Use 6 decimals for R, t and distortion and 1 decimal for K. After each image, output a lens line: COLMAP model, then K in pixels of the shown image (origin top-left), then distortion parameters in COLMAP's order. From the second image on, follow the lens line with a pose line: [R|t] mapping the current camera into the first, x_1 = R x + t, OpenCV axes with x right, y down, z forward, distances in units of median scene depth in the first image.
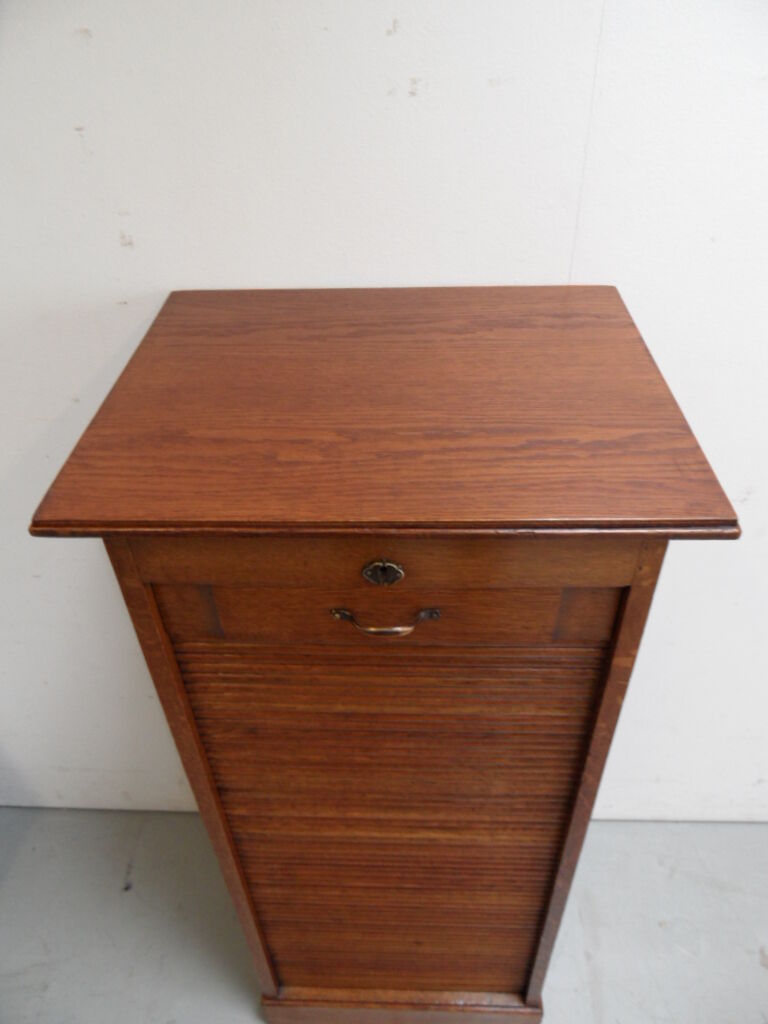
lens RADIAL K [[748.2, 0, 392.7], [0, 748.2, 507.0], [0, 0, 1]] dist [-0.033066, 0.020942]
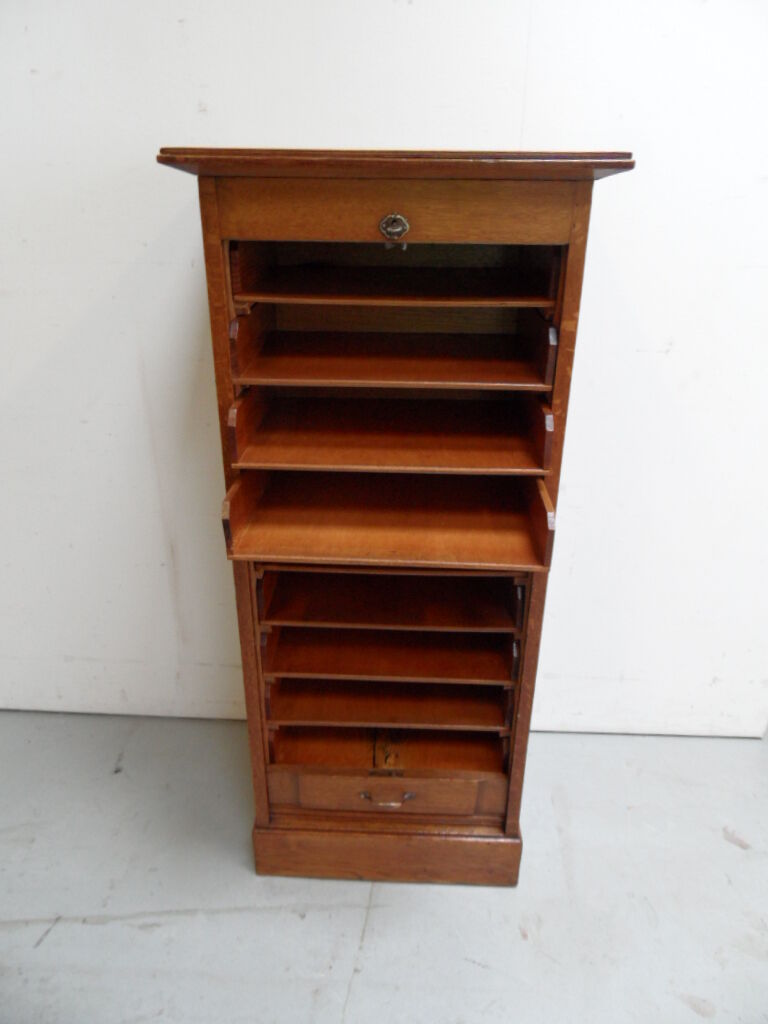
lens RADIAL K [[748.2, 0, 375.1], [0, 748.2, 504.7], [0, 0, 1]] dist [-0.033066, 0.020942]
pose [[0.999500, 0.030856, 0.006971, -0.040376], [-0.028472, 0.973516, -0.226840, 0.884915], [-0.013786, 0.226528, 0.973907, -0.247088]]
